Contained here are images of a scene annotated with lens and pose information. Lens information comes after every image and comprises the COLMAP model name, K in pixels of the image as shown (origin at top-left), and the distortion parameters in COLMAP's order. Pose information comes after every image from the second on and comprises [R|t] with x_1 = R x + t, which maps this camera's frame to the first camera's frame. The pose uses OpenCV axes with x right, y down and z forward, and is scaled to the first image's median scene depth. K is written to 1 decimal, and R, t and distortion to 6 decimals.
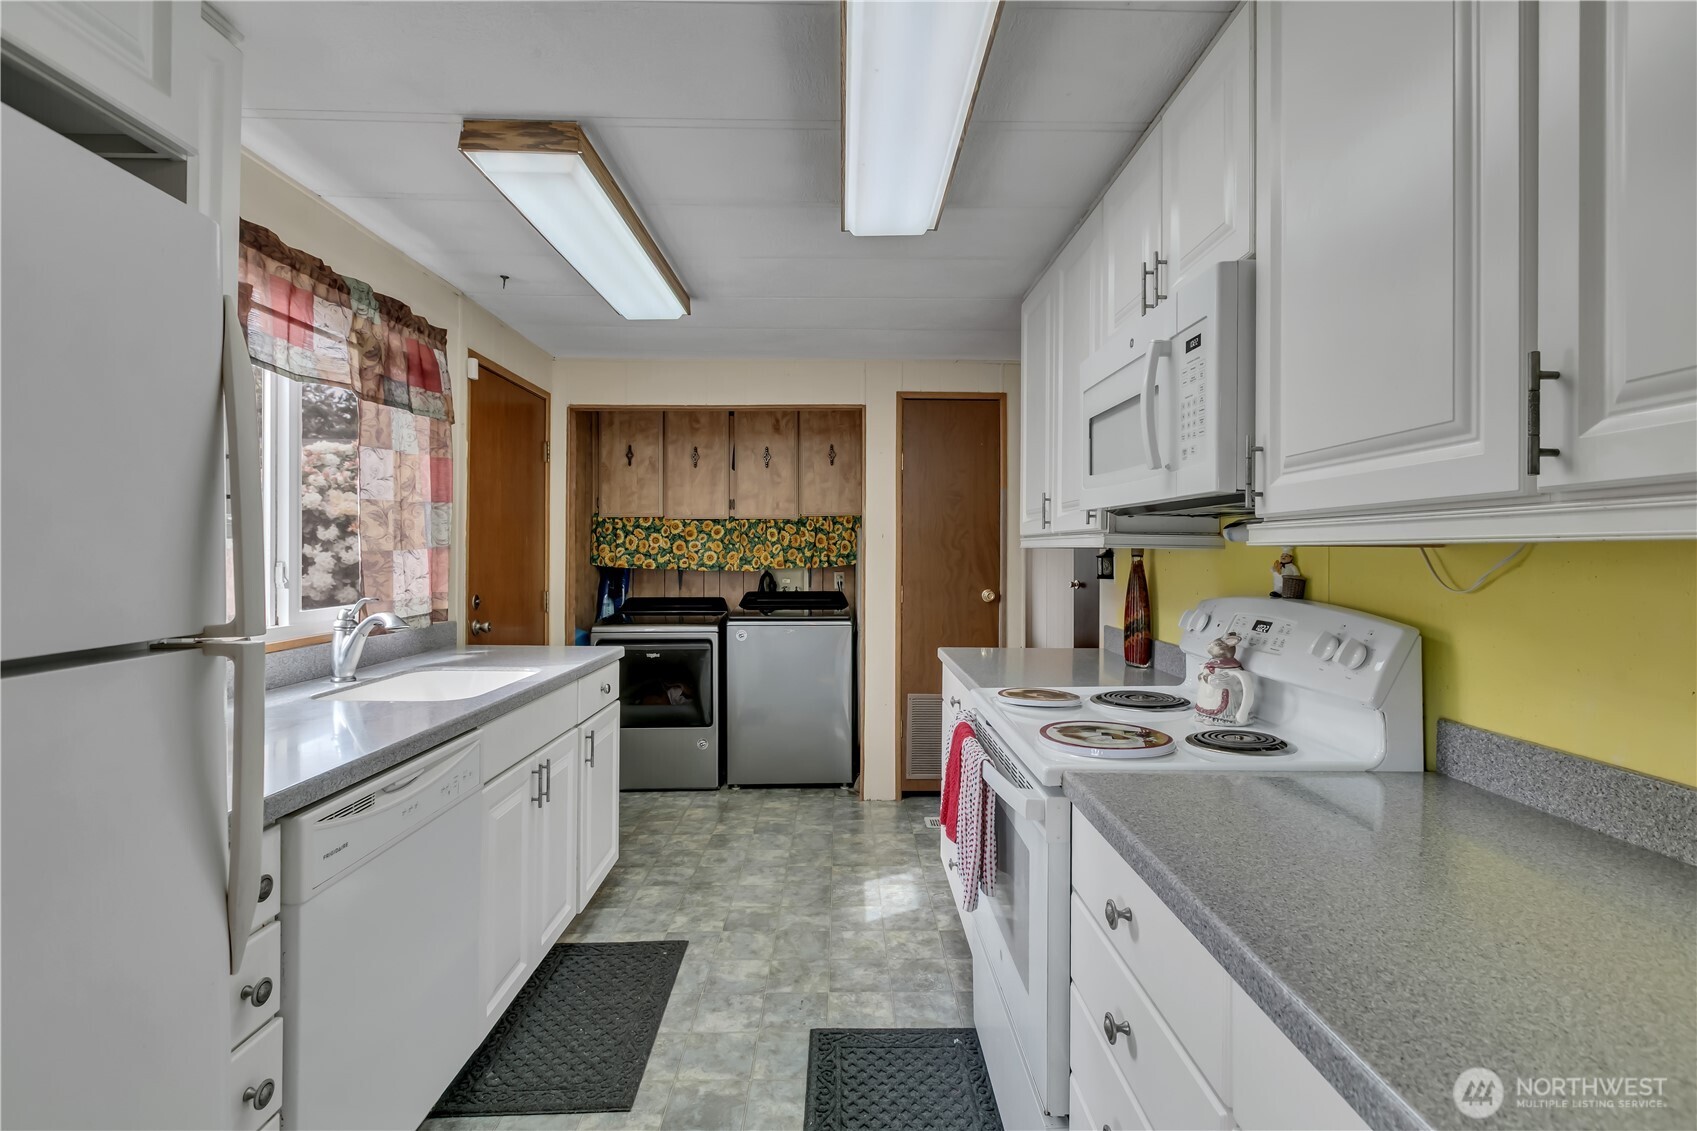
lens RADIAL K [[782.2, 0, 855.0], [0, 782.2, 561.3], [0, 0, 1]] dist [0.000209, 0.000428]
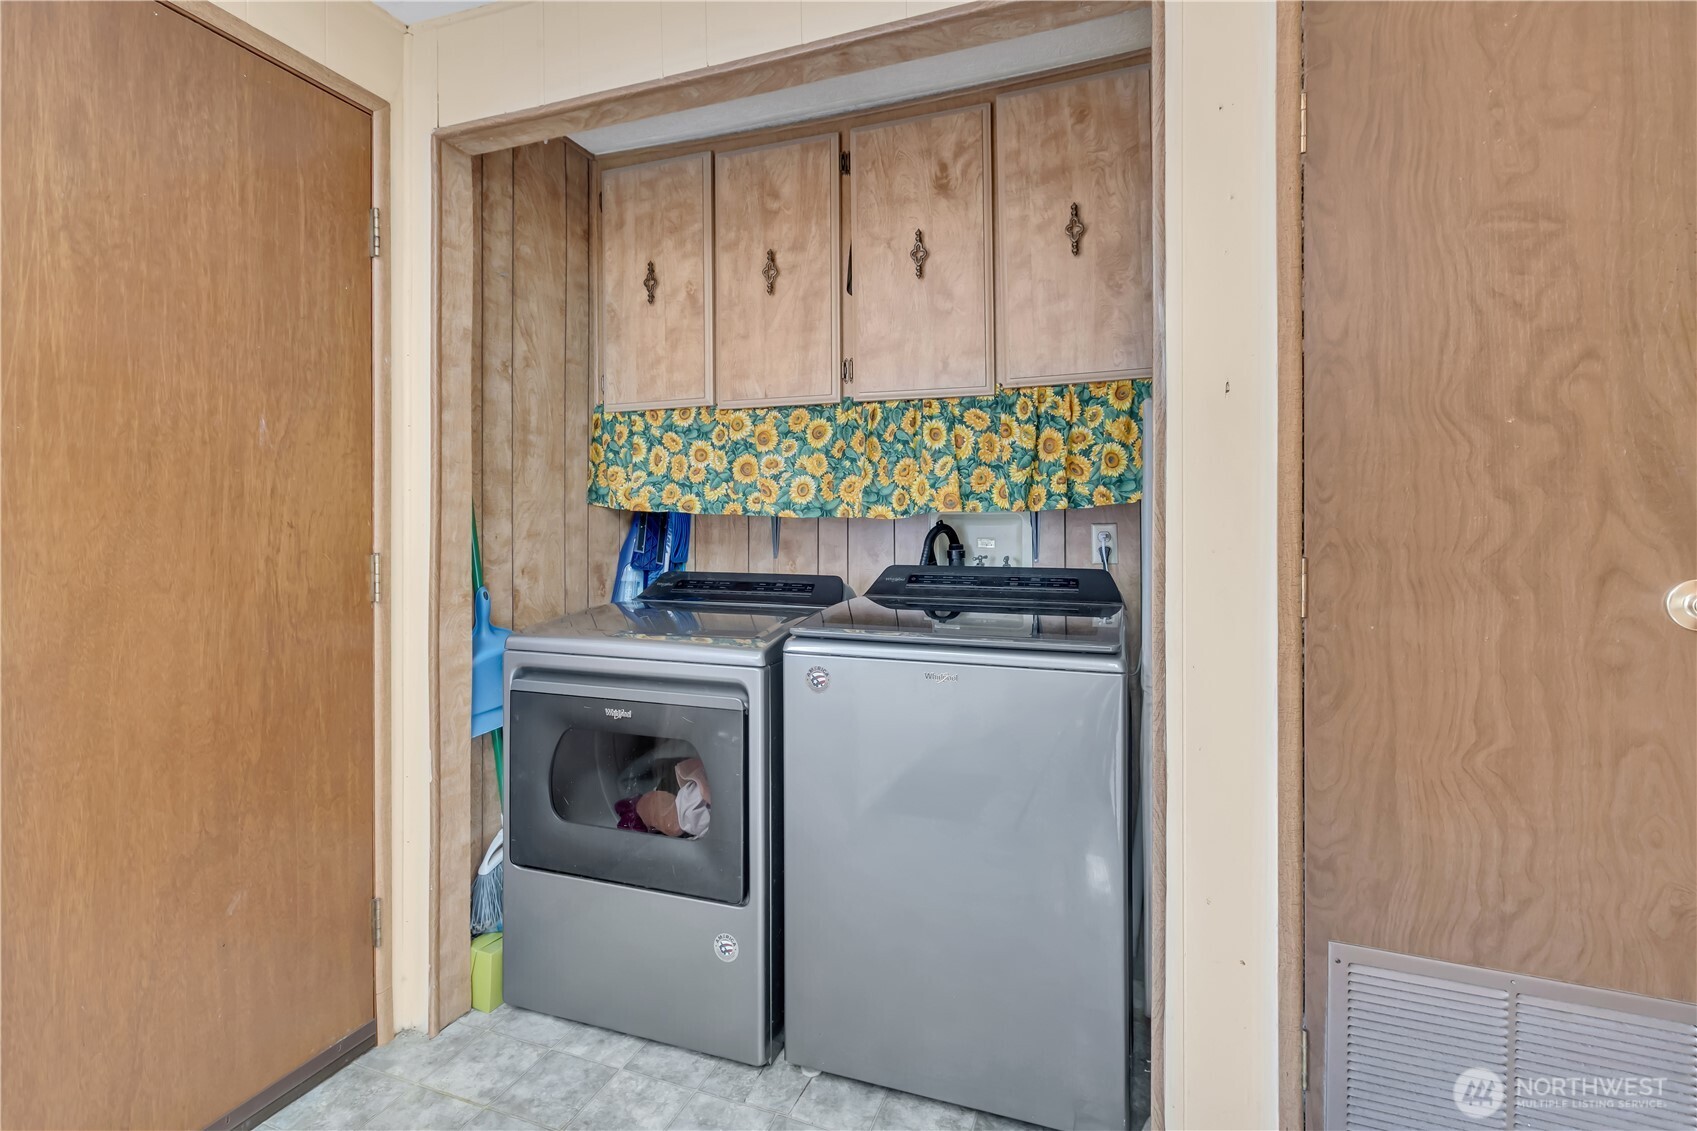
lens RADIAL K [[761.9, 0, 864.5], [0, 761.9, 512.2], [0, 0, 1]] dist [-0.000717, 0.000046]
pose [[0.931249, -0.002778, -0.364373, 0.011425], [-0.006068, 0.999714, -0.023129, 0.019123], [0.364333, 0.023750, 0.930966, 0.603364]]
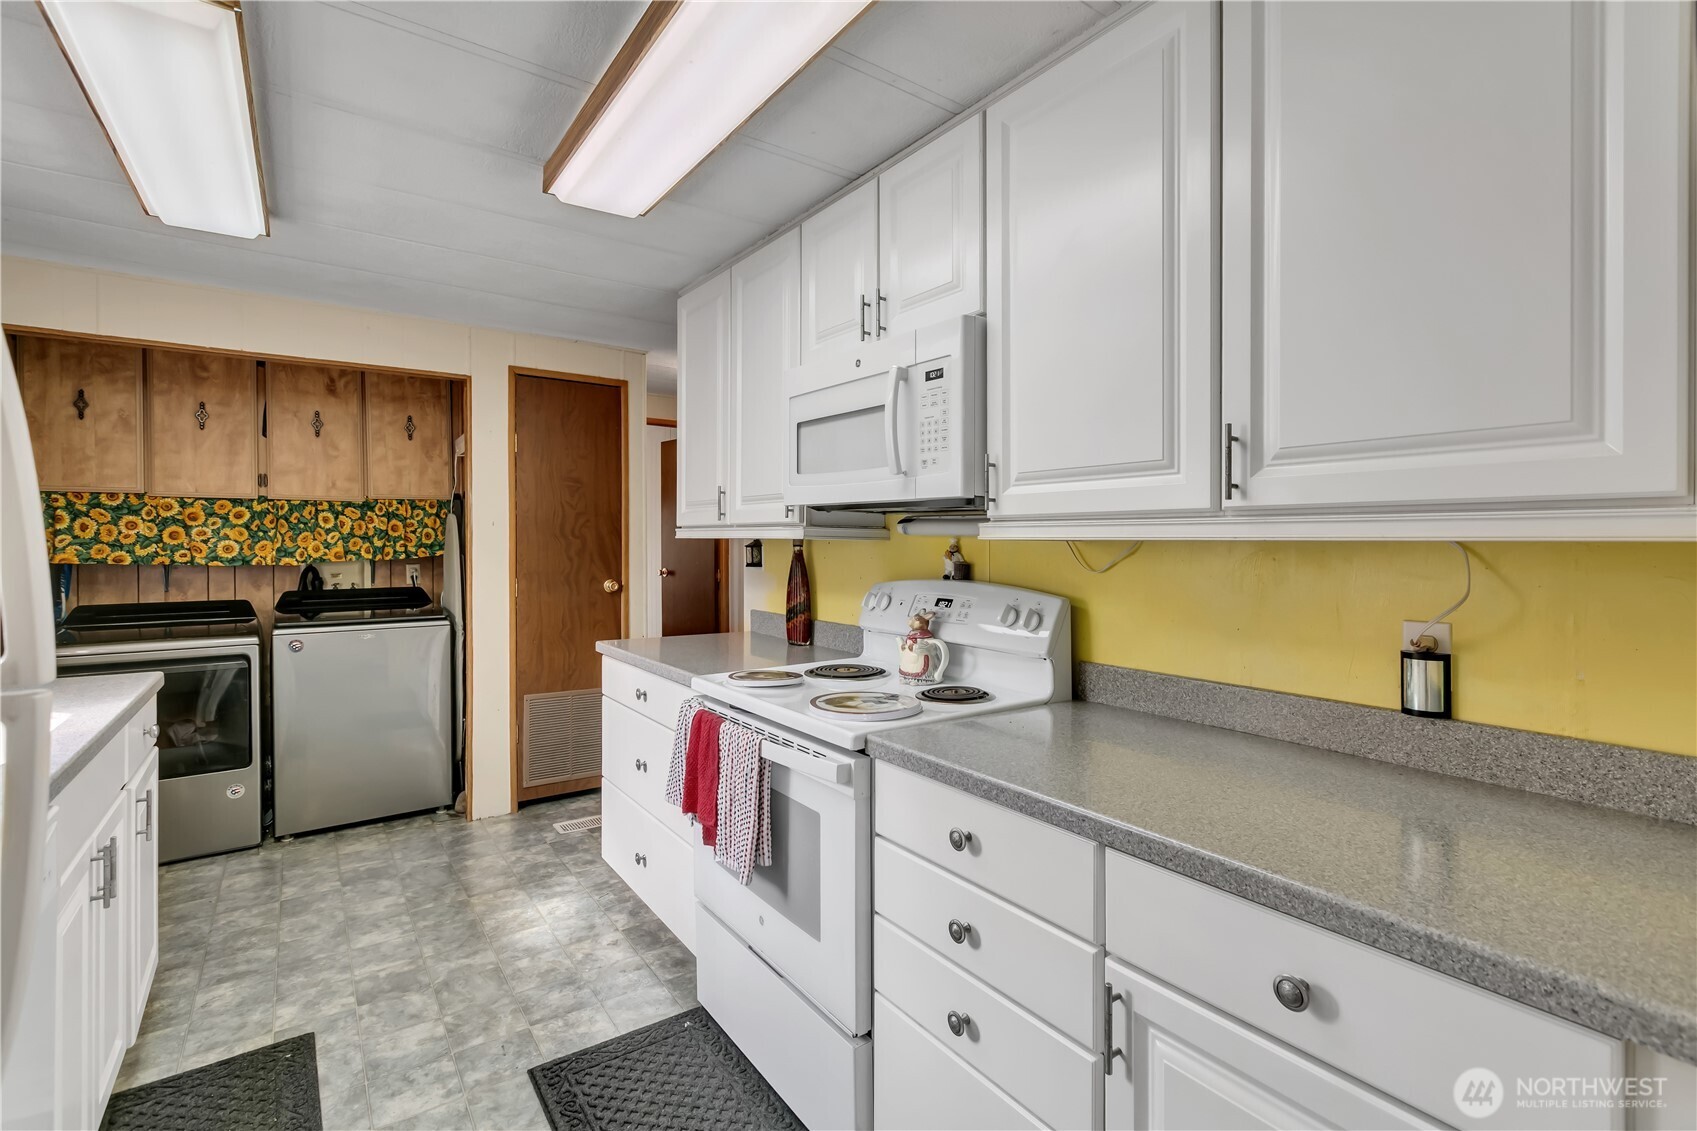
lens RADIAL K [[777.7, 0, 865.5], [0, 777.7, 554.3], [0, 0, 1]] dist [0.000966, -0.000121]
pose [[0.820396, -0.009658, 0.571714, -0.109690], [0.005664, 0.999946, 0.008765, -0.002360], [-0.571768, -0.003952, 0.820406, 0.017316]]
